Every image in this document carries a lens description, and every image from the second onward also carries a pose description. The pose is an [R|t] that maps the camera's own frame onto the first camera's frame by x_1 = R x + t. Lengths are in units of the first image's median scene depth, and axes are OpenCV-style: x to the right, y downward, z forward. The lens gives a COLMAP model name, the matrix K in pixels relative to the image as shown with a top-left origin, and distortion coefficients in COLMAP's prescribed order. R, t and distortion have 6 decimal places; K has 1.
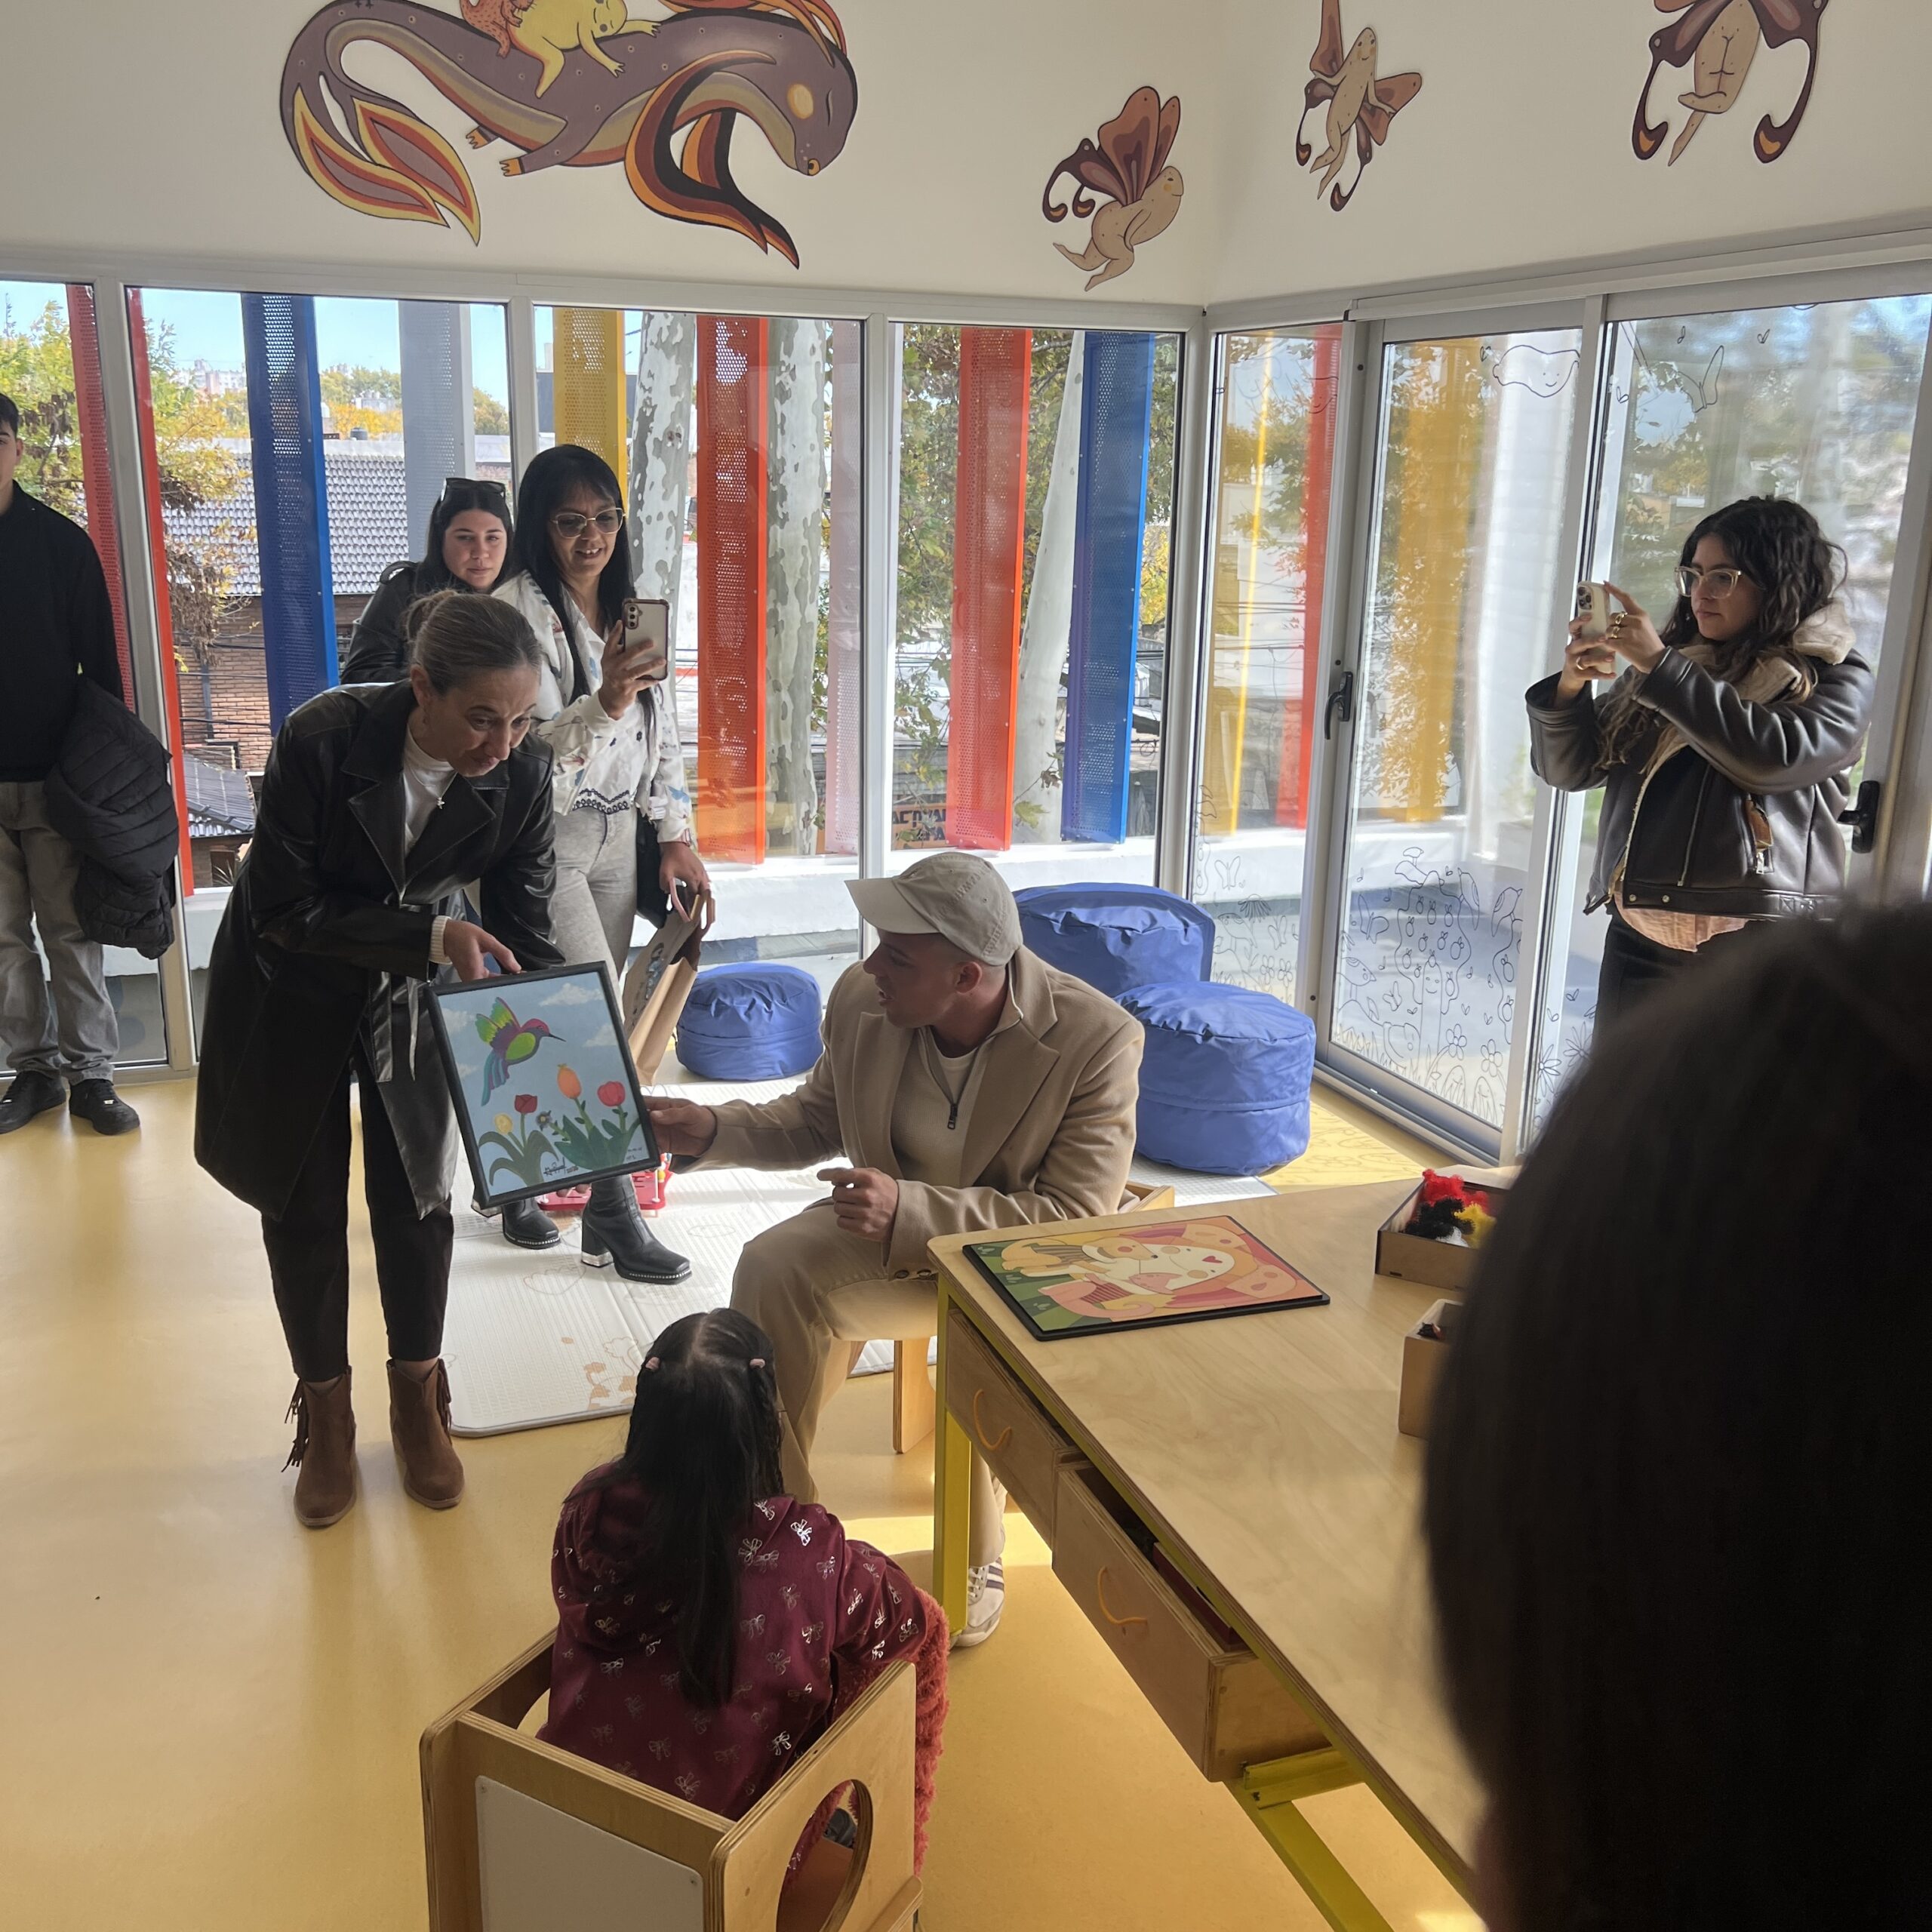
lens RADIAL K [[1924.2, 0, 966.0], [0, 1924.2, 966.0], [0, 0, 1]] dist [0.031468, -0.019331]
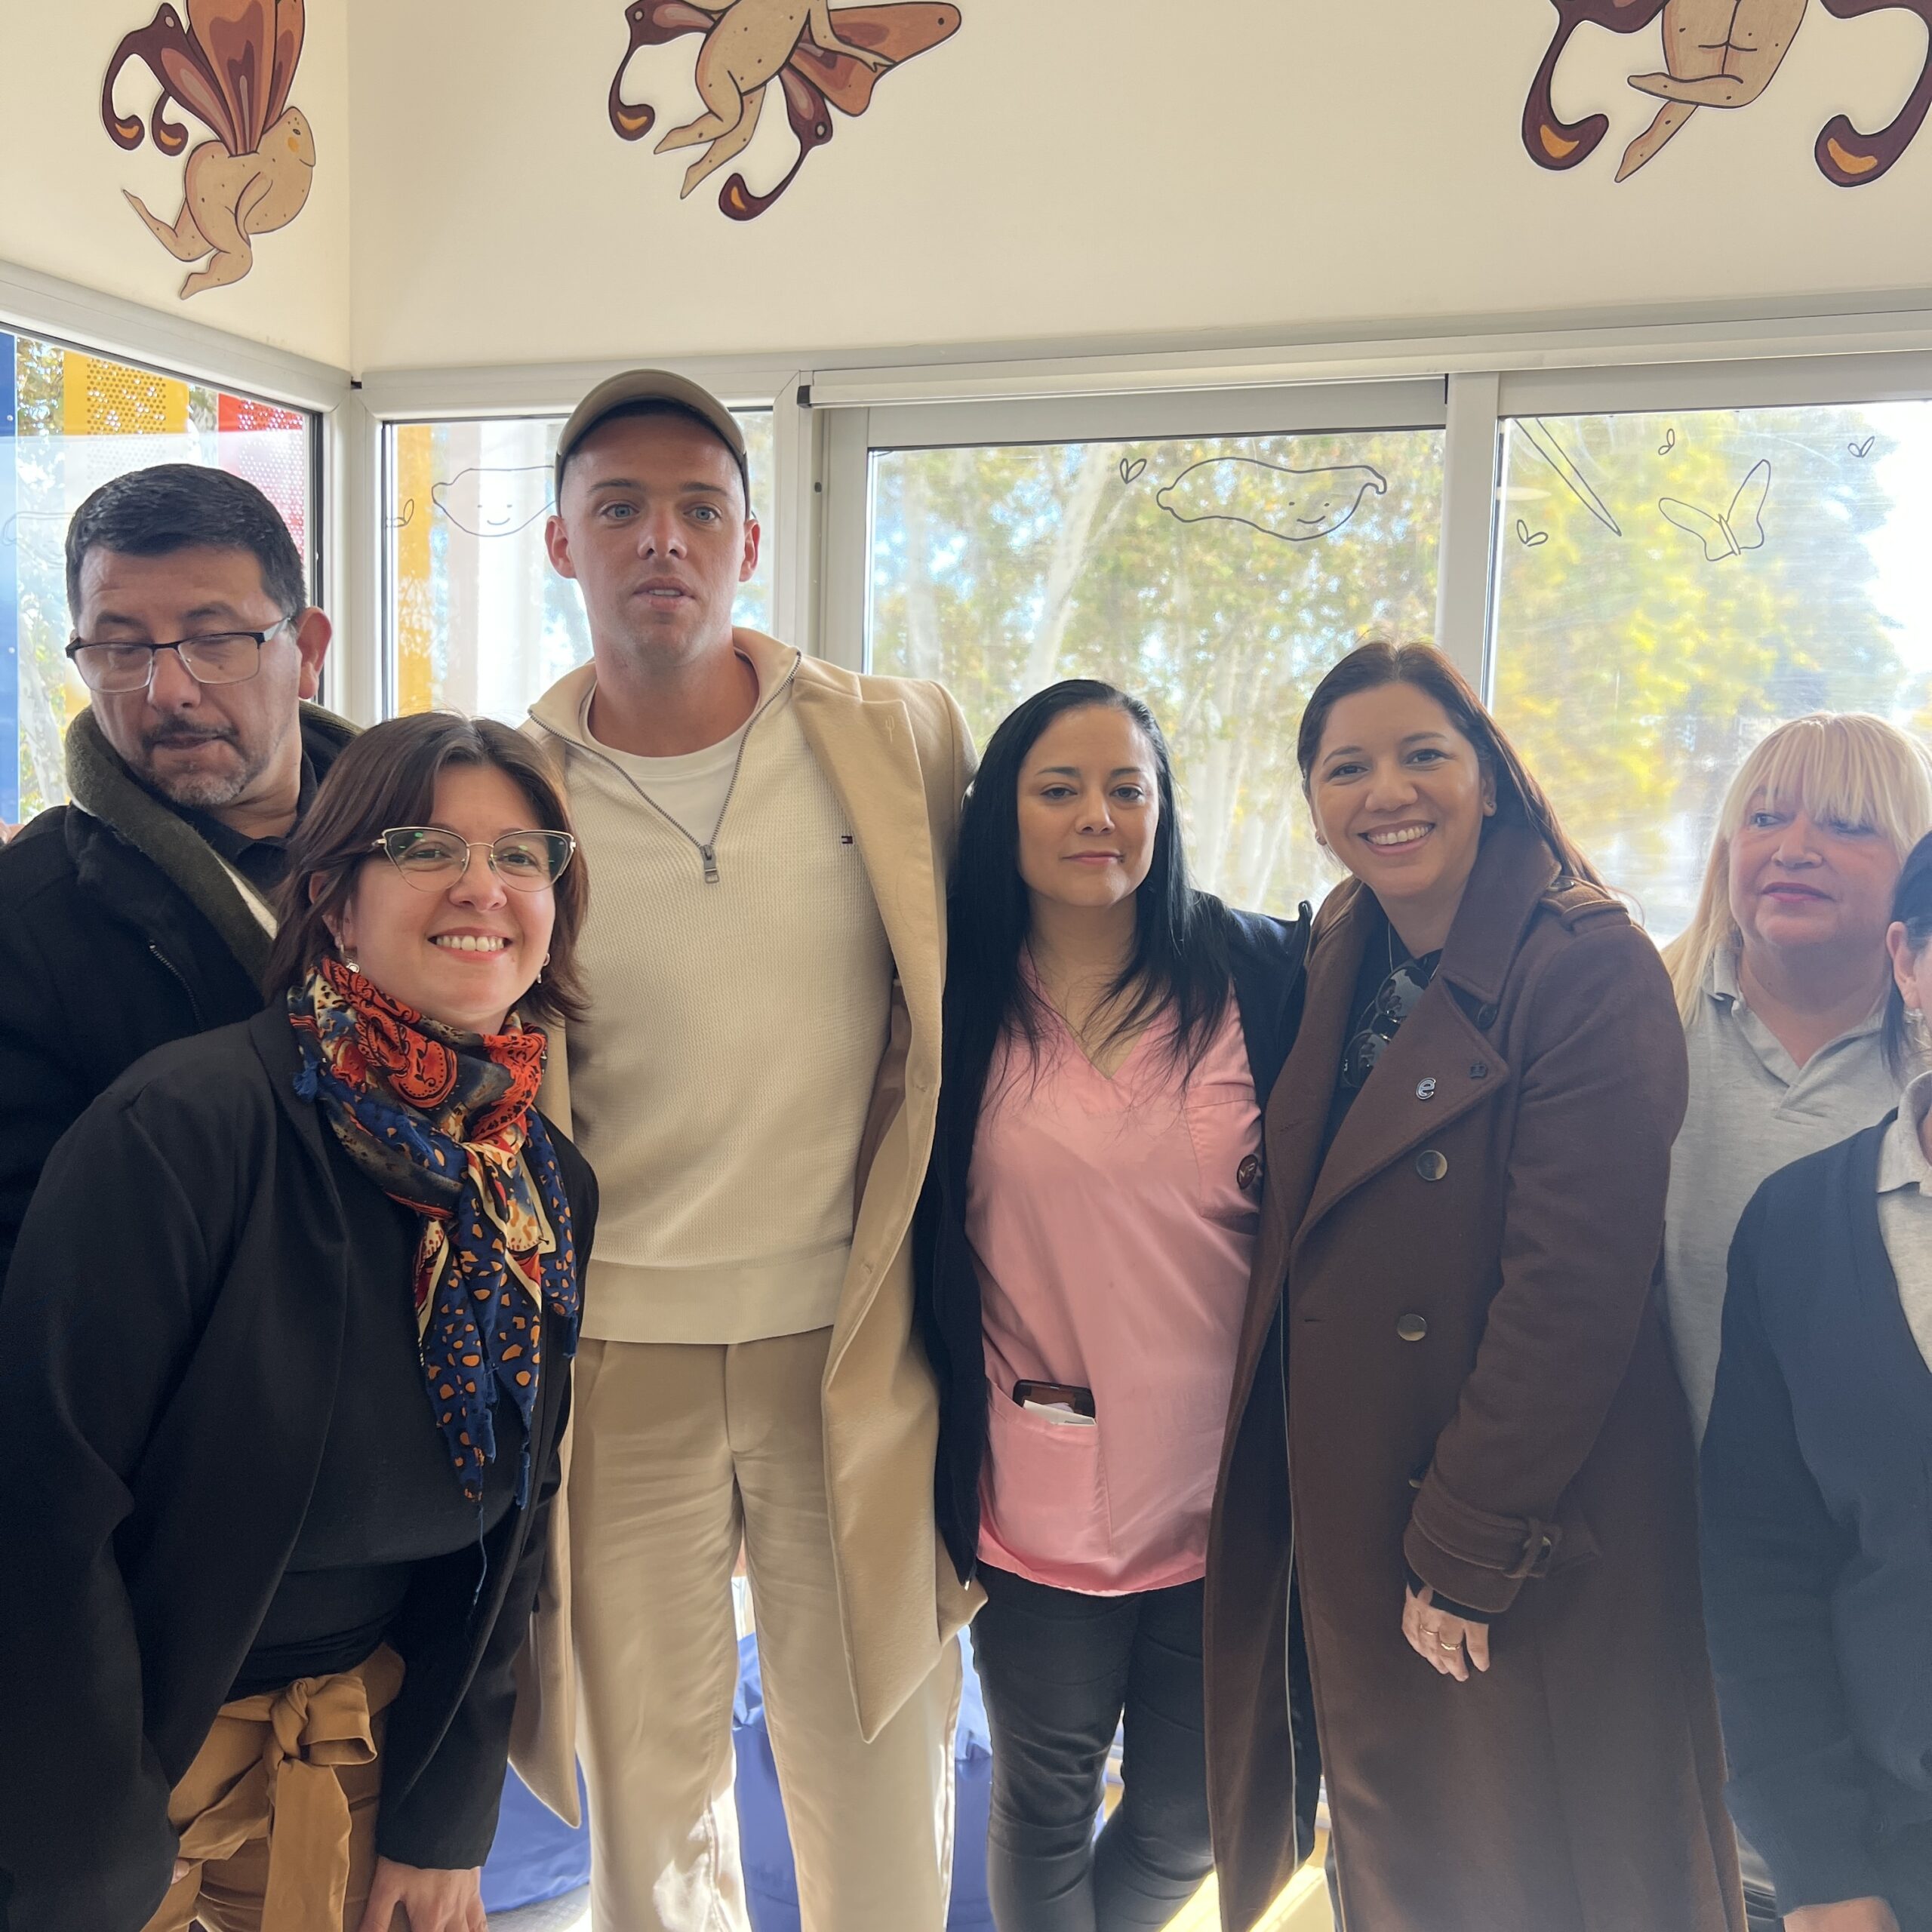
lens RADIAL K [[1925.8, 0, 966.0], [0, 1925.8, 966.0], [0, 0, 1]] dist [0.015799, -0.006415]
pose [[0.670587, -0.073618, 0.738169, -0.205644], [0.173714, 0.982980, -0.059777, -0.124280], [-0.721205, 0.168316, 0.671962, 0.599122]]
